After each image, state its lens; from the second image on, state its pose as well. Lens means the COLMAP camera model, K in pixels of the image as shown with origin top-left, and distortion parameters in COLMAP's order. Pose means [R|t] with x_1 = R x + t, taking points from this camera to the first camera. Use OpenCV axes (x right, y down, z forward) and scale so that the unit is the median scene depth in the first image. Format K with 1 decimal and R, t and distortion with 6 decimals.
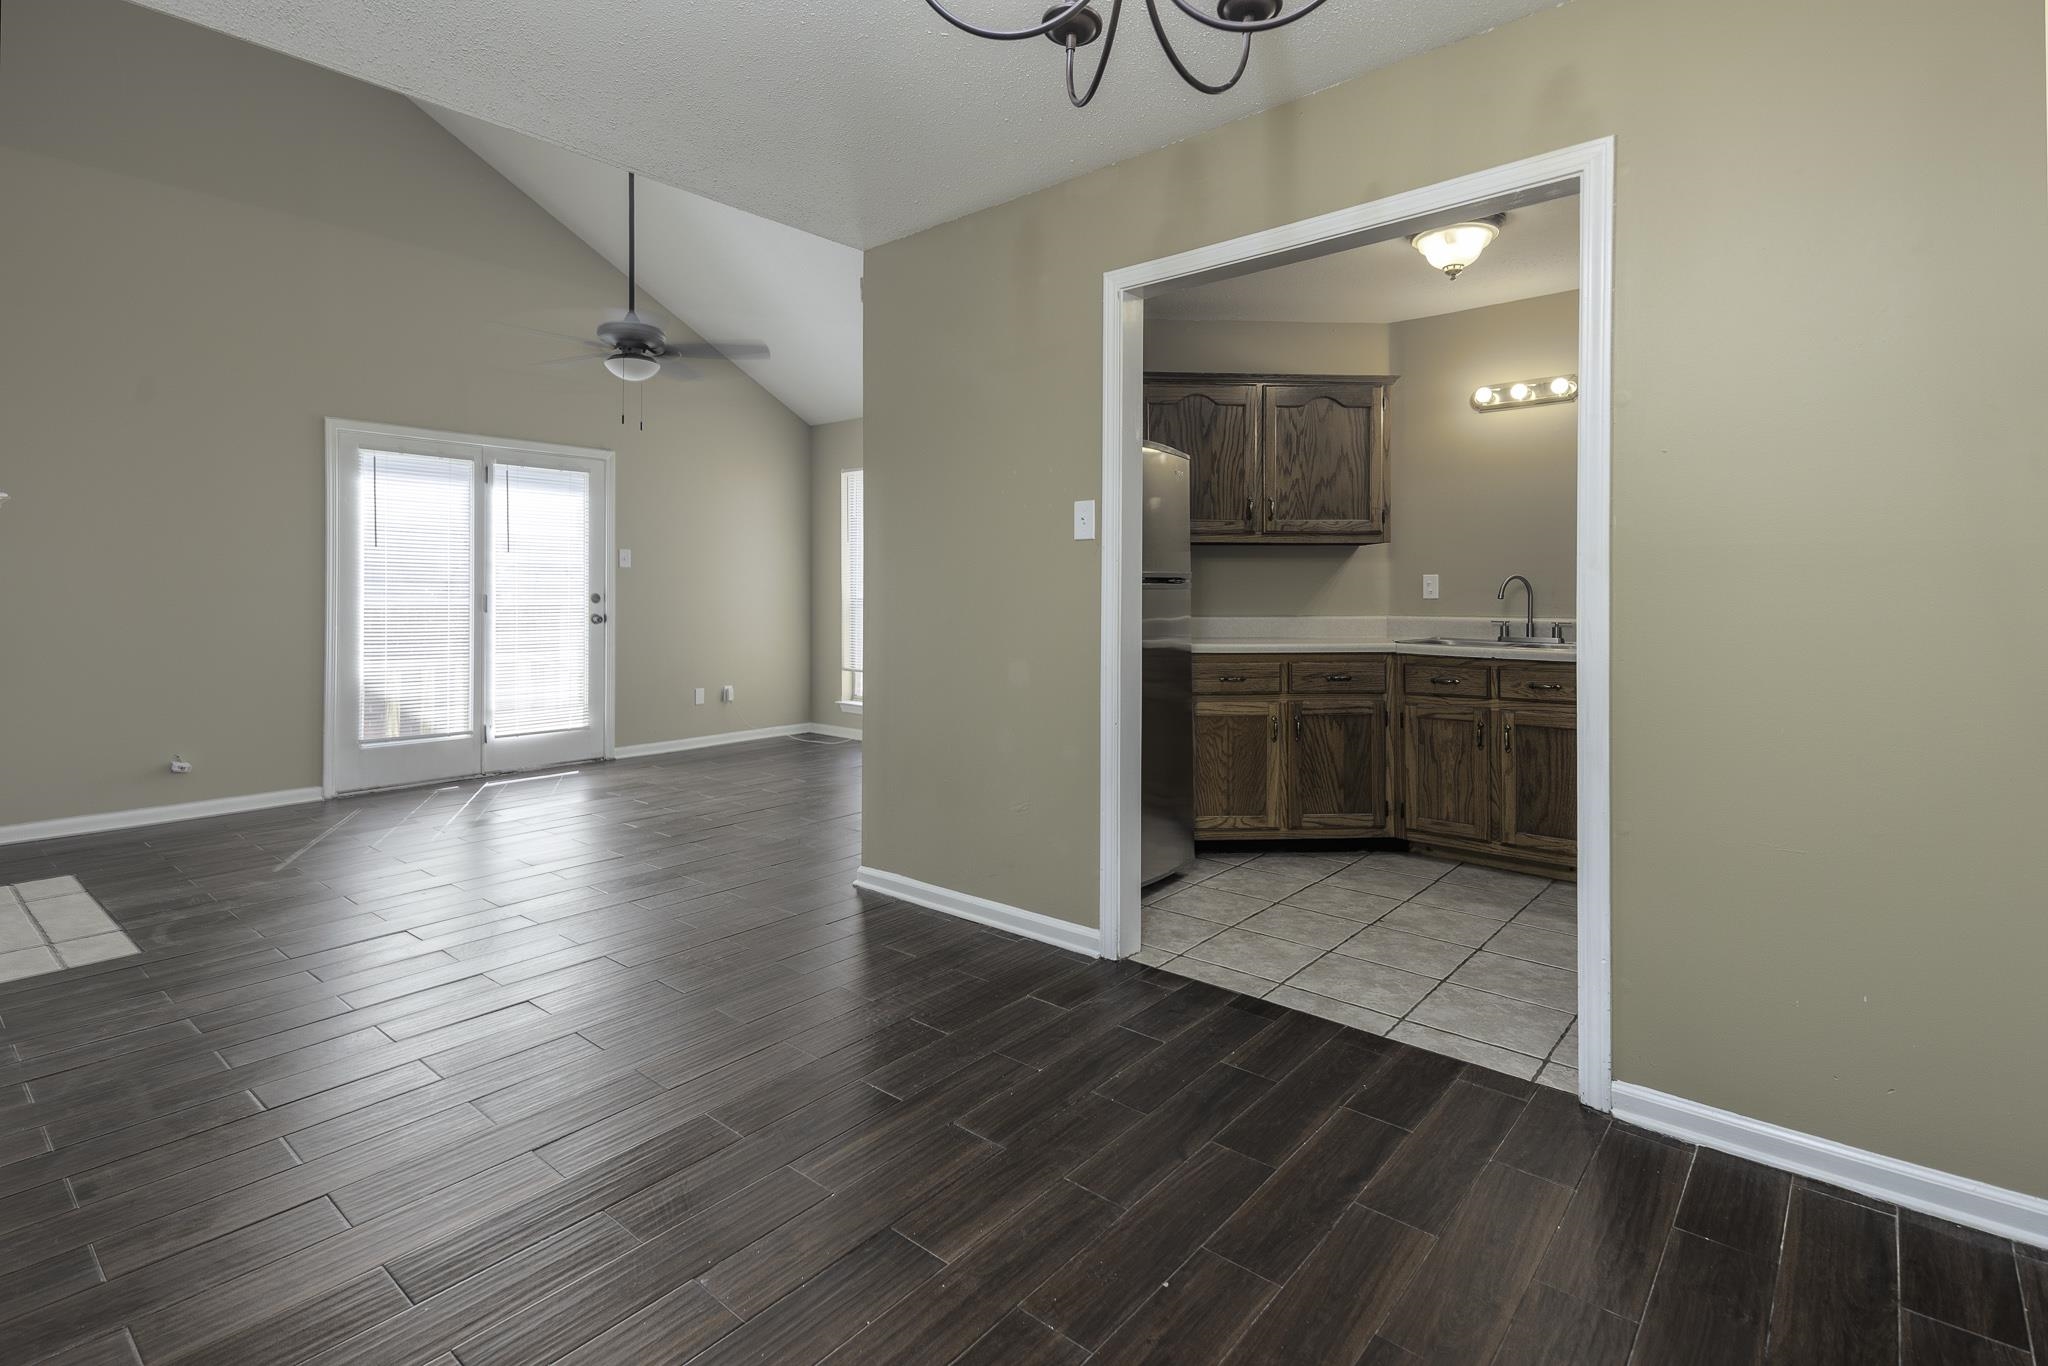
lens RADIAL K [[989.9, 0, 982.9], [0, 989.9, 598.2], [0, 0, 1]] dist [0.046465, -0.017391]
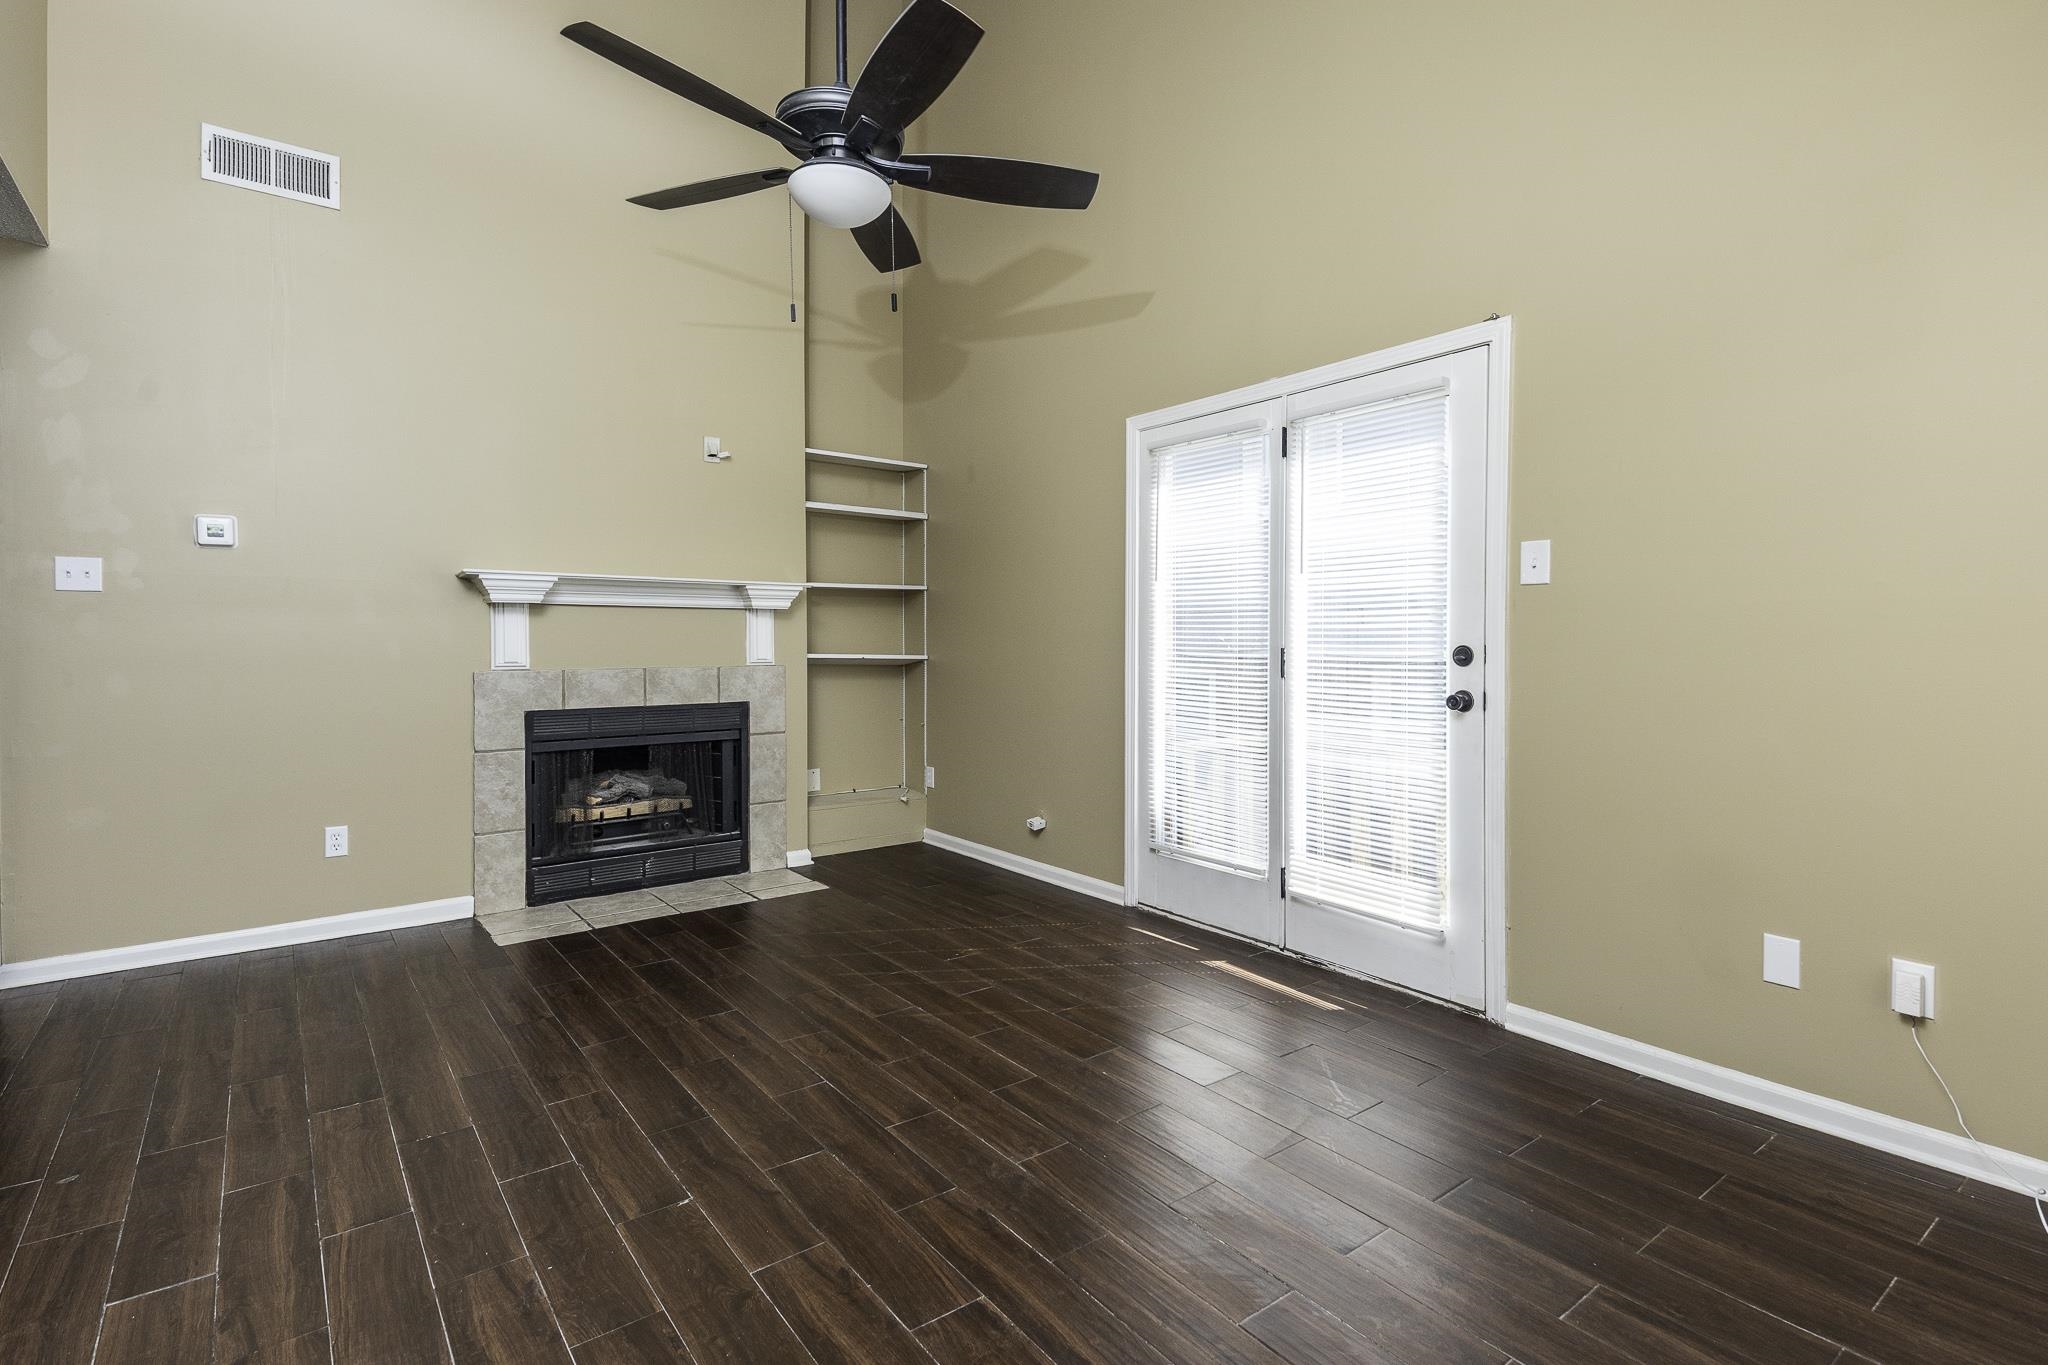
lens RADIAL K [[989.9, 0, 1055.7], [0, 989.9, 653.9], [0, 0, 1]] dist [0.046465, -0.017391]
pose [[-0.186693, 0.012884, -0.982334, 0.139171], [-0.007930, 0.999862, 0.014621, -0.009187], [0.982386, 0.010519, -0.186565, 1.315140]]
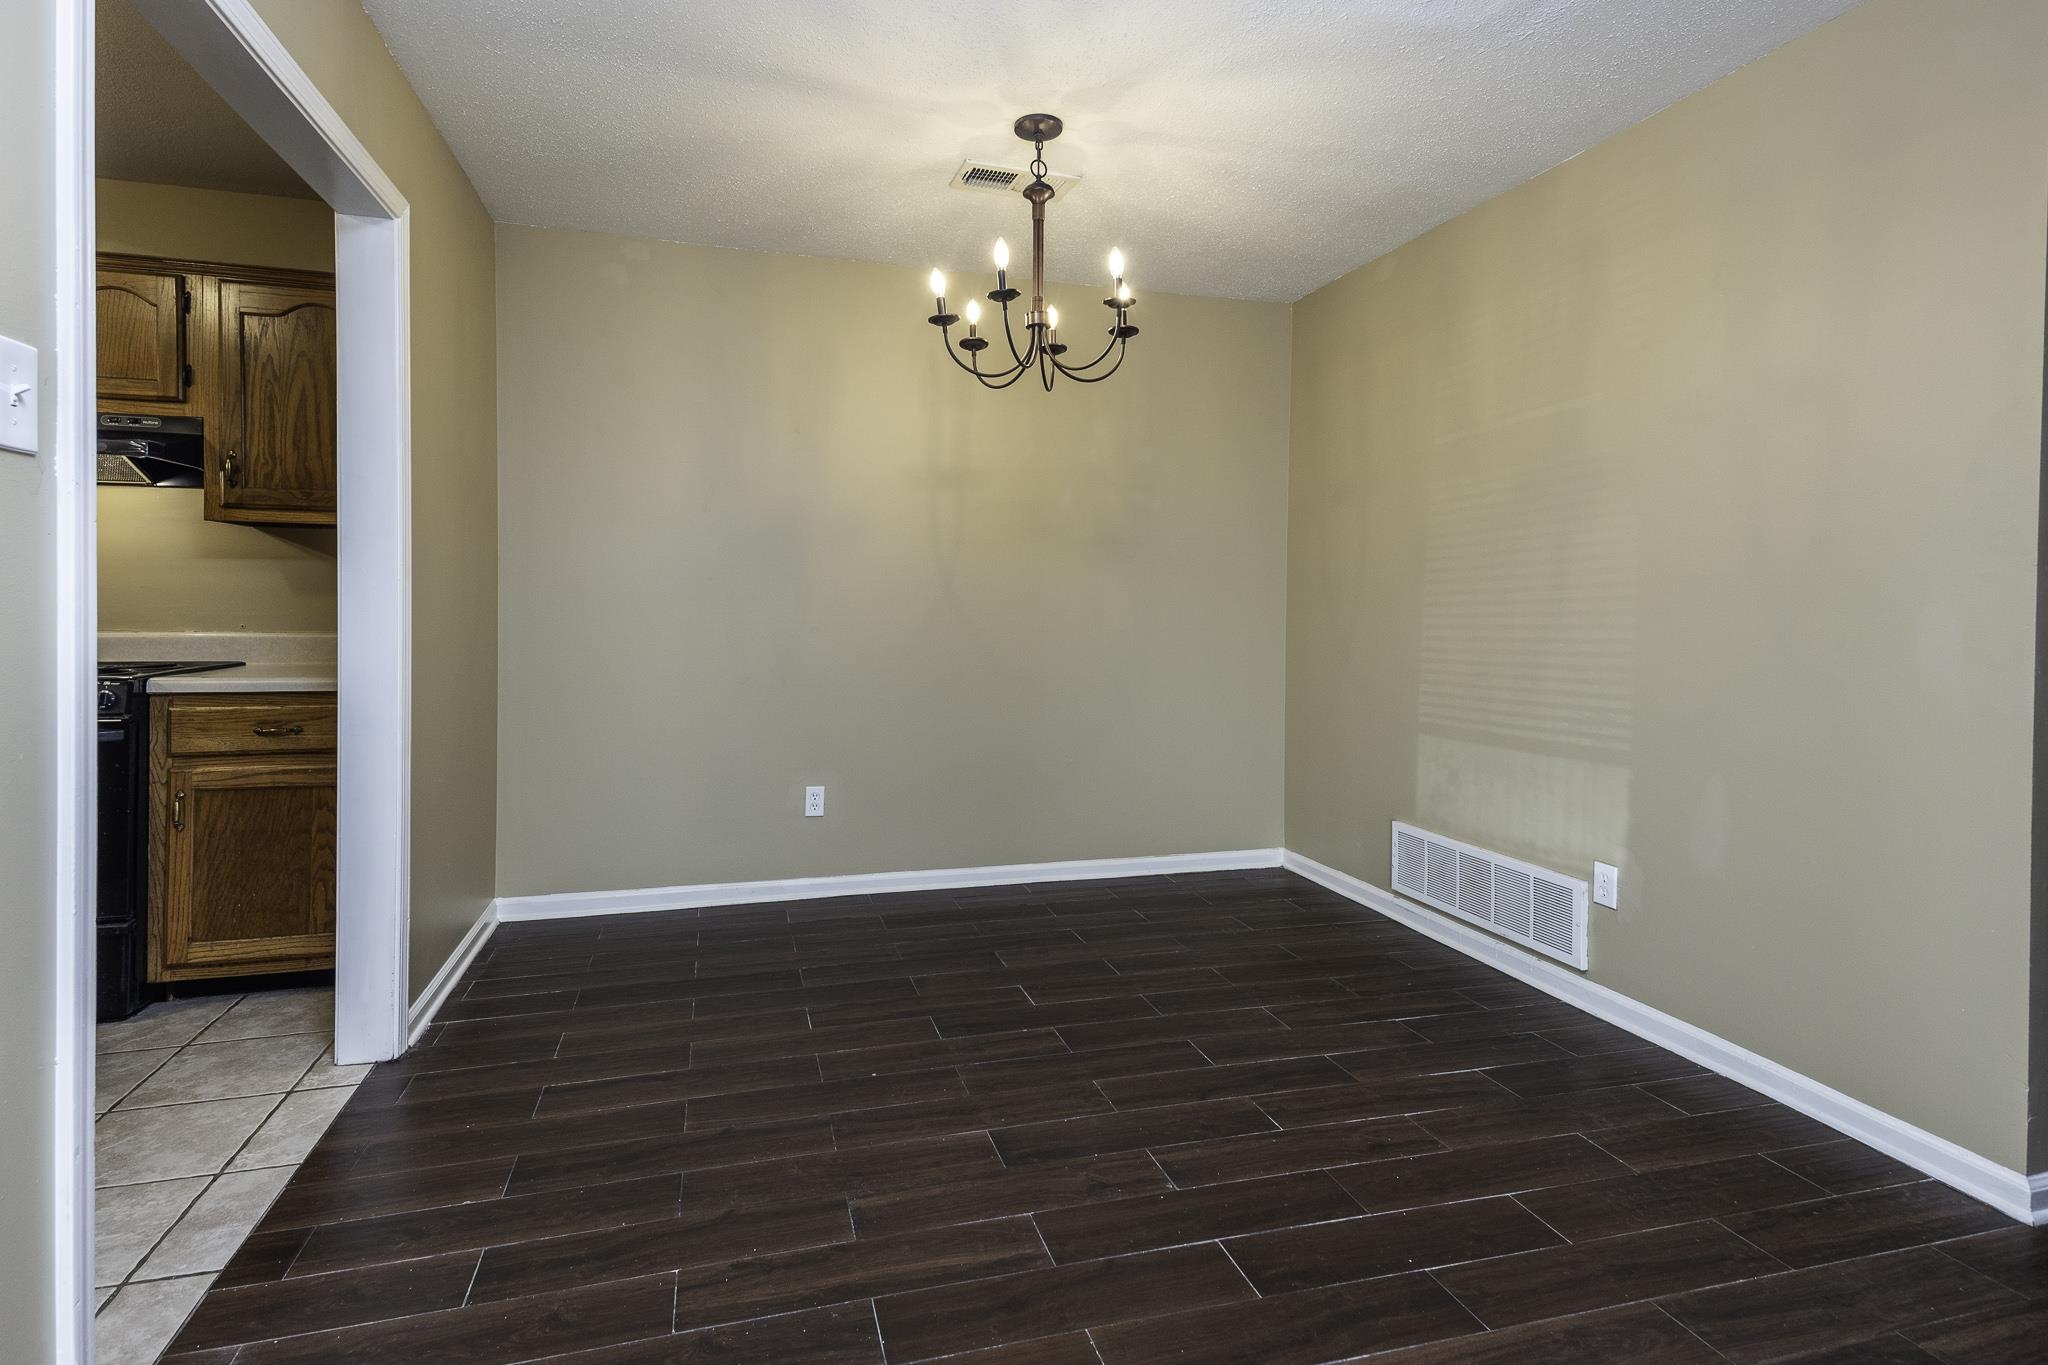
lens RADIAL K [[992.3, 0, 972.8], [0, 992.3, 624.5], [0, 0, 1]] dist [0.036806, -0.000346]
pose [[-0.829392, -0.020572, 0.558289, -0.267918], [-0.007812, 0.999651, 0.025229, -0.005130], [-0.558613, 0.016563, -0.829263, 0.768876]]
